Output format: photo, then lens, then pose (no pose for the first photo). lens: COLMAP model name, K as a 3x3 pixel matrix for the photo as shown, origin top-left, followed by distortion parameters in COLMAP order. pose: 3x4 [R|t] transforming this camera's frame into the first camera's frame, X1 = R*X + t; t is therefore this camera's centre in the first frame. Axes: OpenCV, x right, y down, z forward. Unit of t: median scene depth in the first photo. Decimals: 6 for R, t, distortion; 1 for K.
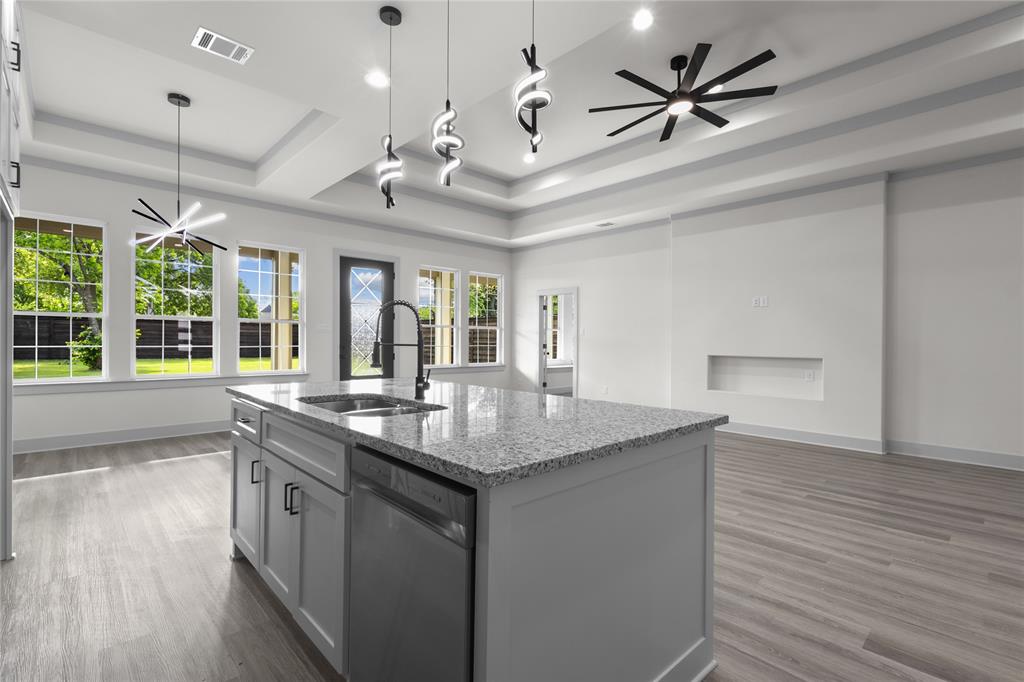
lens RADIAL K [[470.2, 0, 512.9], [0, 470.2, 339.7], [0, 0, 1]] dist [0.002979, -0.000119]
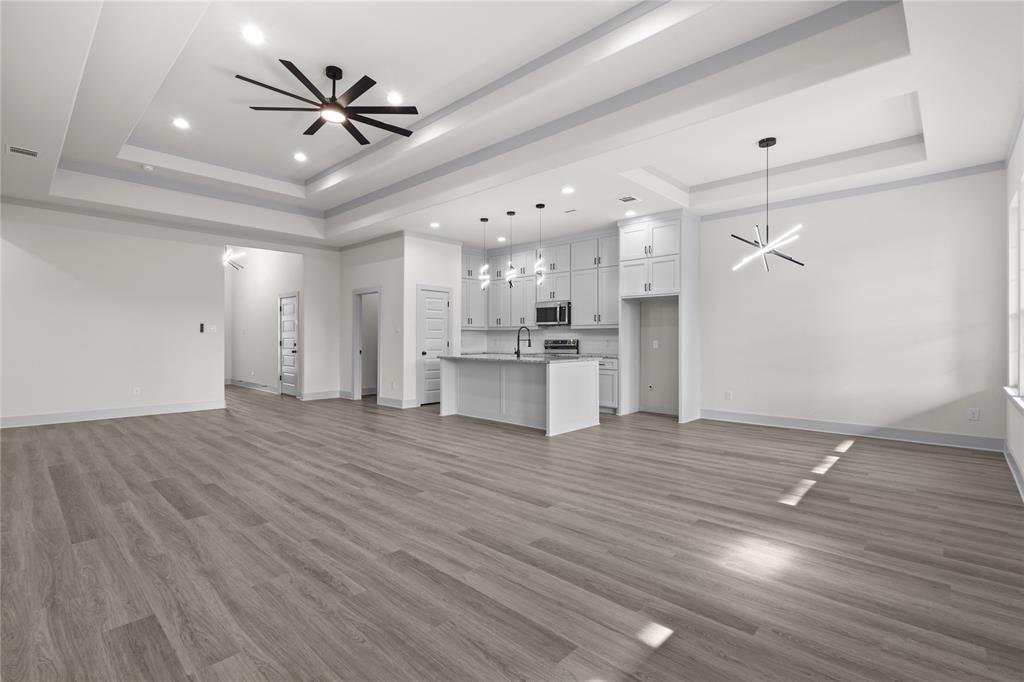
lens RADIAL K [[469.4, 0, 510.4], [0, 469.4, 339.2], [0, 0, 1]] dist [0.001505, 0.000239]
pose [[-0.998567, -0.007482, -0.052985, 0.012477], [-0.007472, 0.999972, -0.000385, 0.004940], [0.052987, 0.000011, -0.998595, 2.482633]]
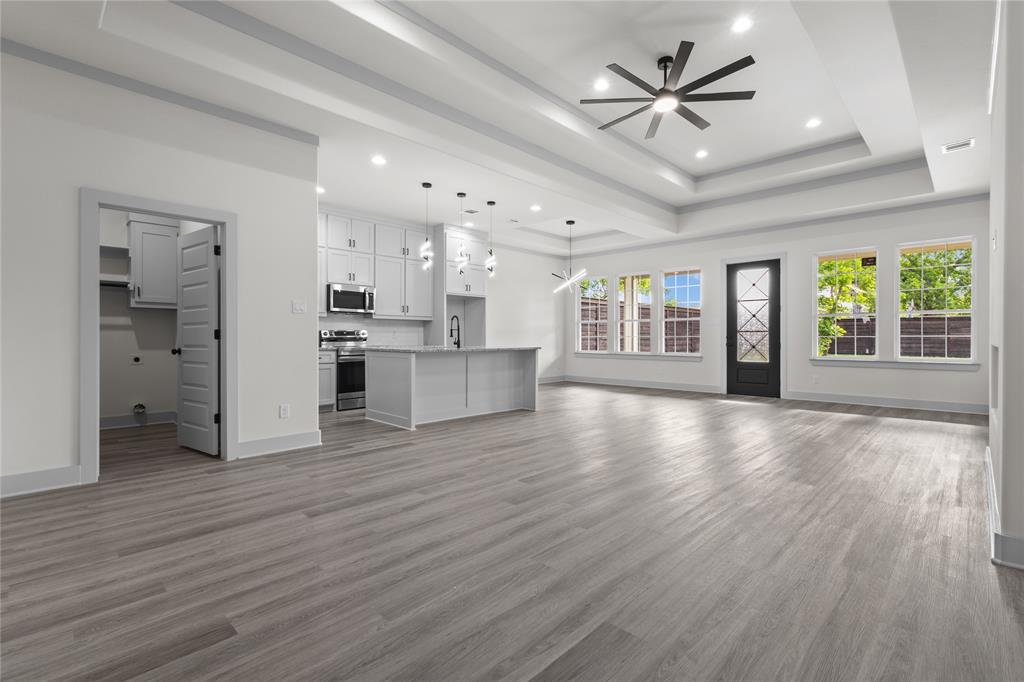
lens RADIAL K [[469.4, 0, 510.4], [0, 469.4, 339.2], [0, 0, 1]] dist [0.001505, 0.000239]
pose [[0.037209, -0.003272, -0.999302, 1.677801], [0.001211, 0.999994, -0.003229, 0.049792], [0.999307, -0.001090, 0.037213, 0.731490]]
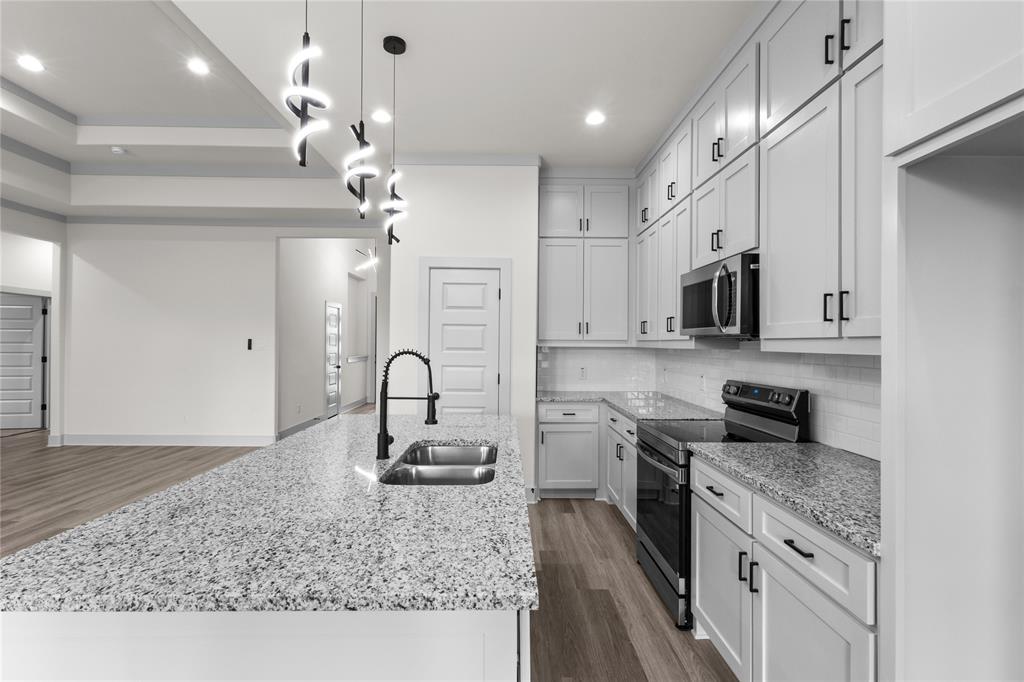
lens RADIAL K [[474.3, 0, 512.0], [0, 474.3, 341.0], [0, 0, 1]] dist [0.001083, -0.000040]
pose [[-0.736791, -0.008210, 0.676071, -0.588599], [-0.013212, 0.999910, -0.002255, -0.057146], [-0.675992, -0.010594, -0.736833, 0.898838]]
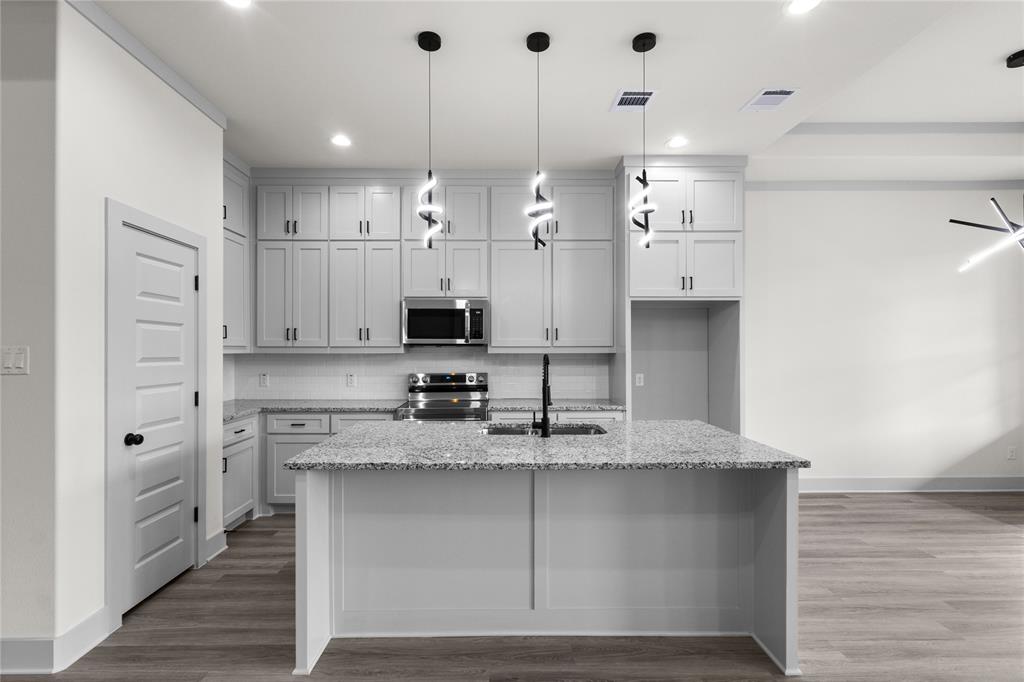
lens RADIAL K [[478.8, 0, 496.7], [0, 478.8, 350.9], [0, 0, 1]] dist [0.001763, 0.000442]
pose [[-0.683449, -0.004049, -0.729987, 0.456301], [-0.001228, 0.999990, -0.004398, -0.049948], [0.729997, -0.002109, -0.683447, 1.040467]]
